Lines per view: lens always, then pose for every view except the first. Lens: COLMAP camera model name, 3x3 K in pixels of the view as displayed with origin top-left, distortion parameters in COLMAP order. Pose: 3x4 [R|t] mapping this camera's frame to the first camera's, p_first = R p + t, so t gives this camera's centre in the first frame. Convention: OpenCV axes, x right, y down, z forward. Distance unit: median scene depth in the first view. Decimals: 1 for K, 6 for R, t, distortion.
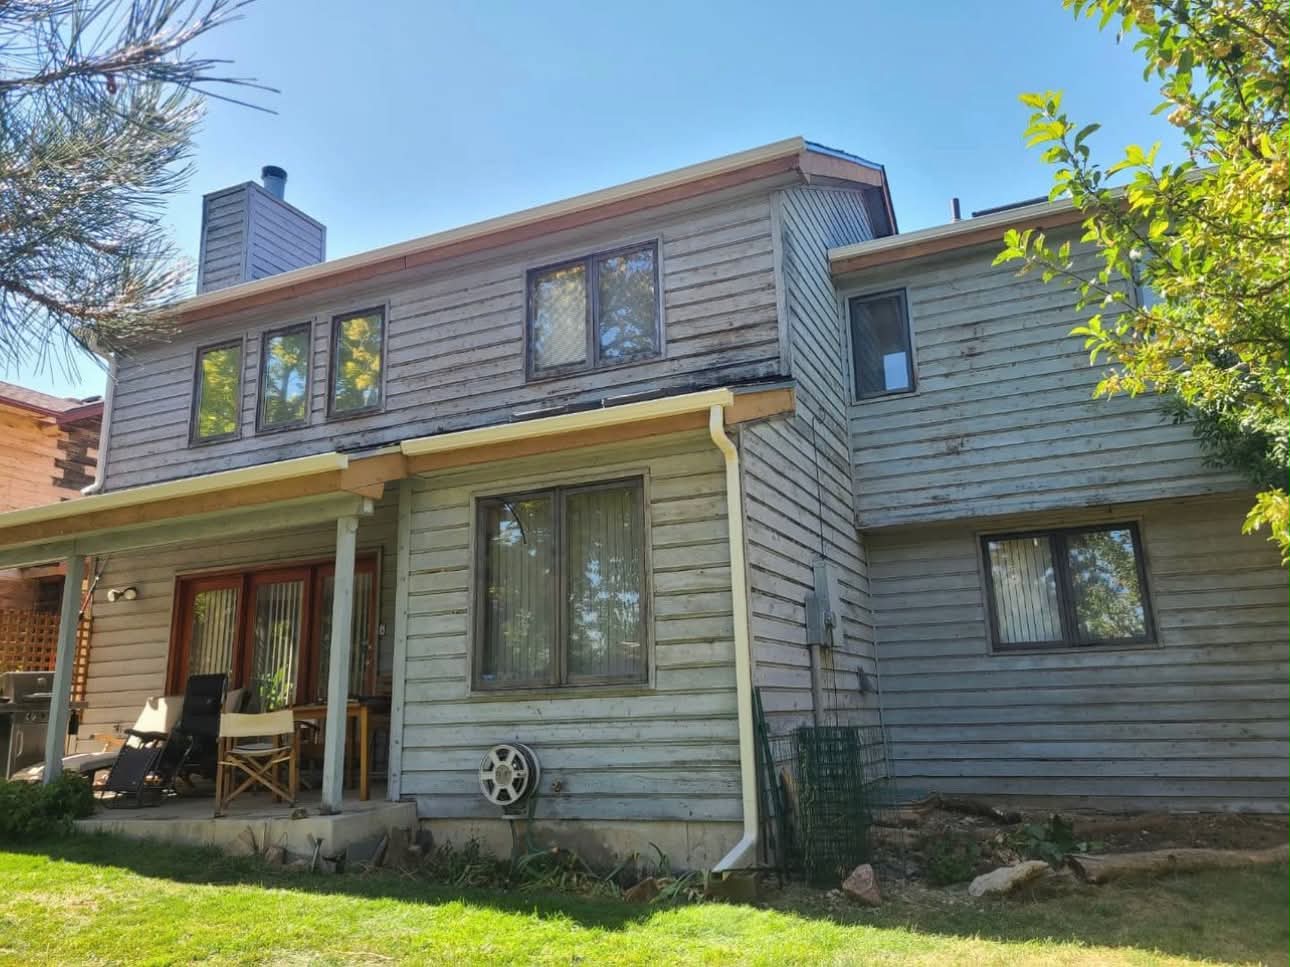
lens RADIAL K [[989.0, 0, 645.0], [0, 989.0, 483.5], [0, 0, 1]] dist [0.031643, 0.001682]
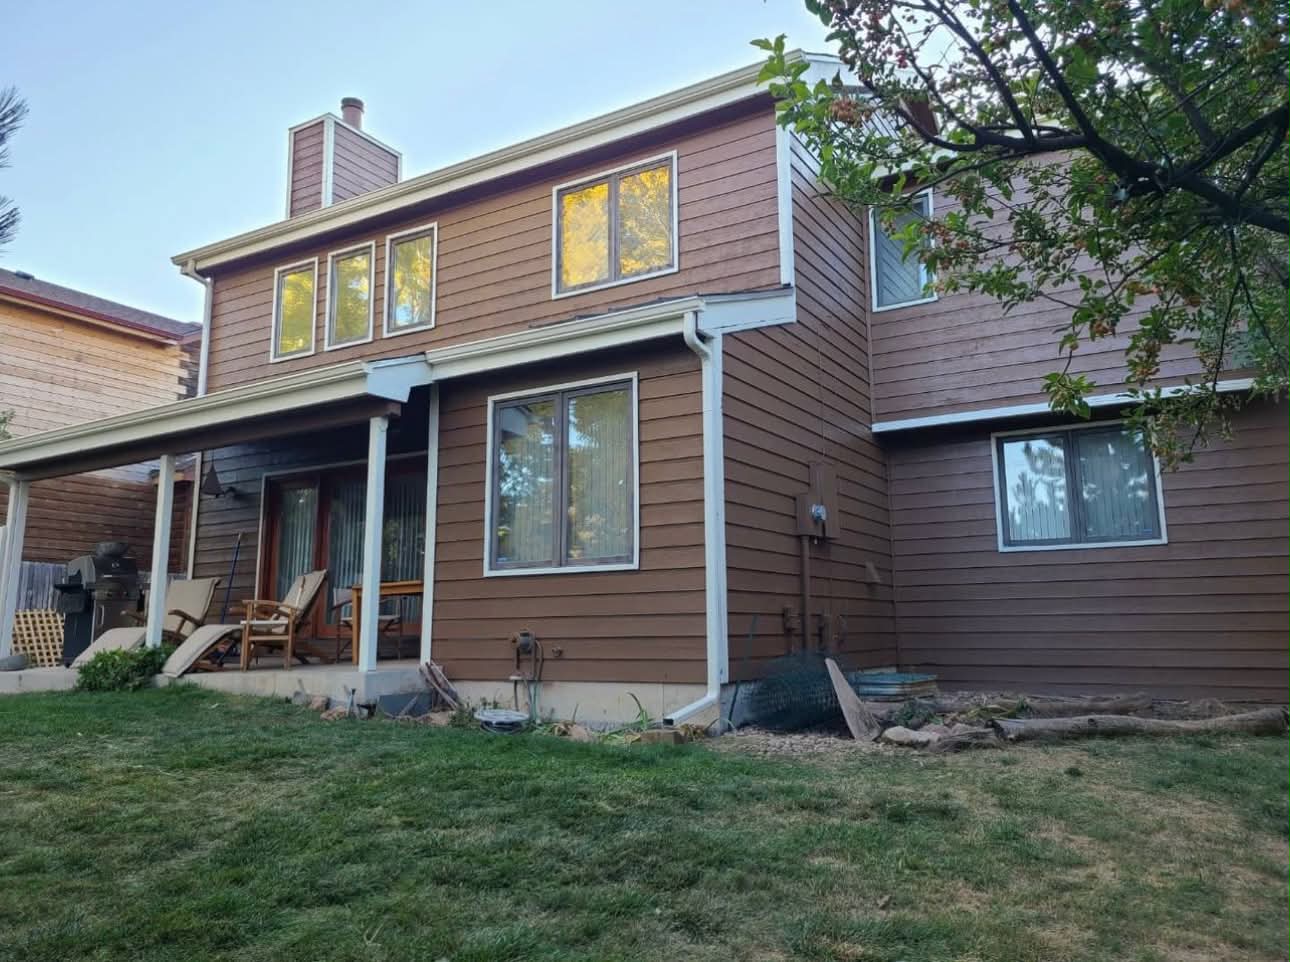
lens RADIAL K [[989.0, 0, 645.0], [0, 989.0, 481.0], [0, 0, 1]] dist [0.031643, 0.001682]
pose [[0.991905, 0.001088, -0.126980, 0.092103], [0.008877, 0.996922, 0.077889, 0.012350], [0.126674, -0.078386, 0.988842, -0.056424]]
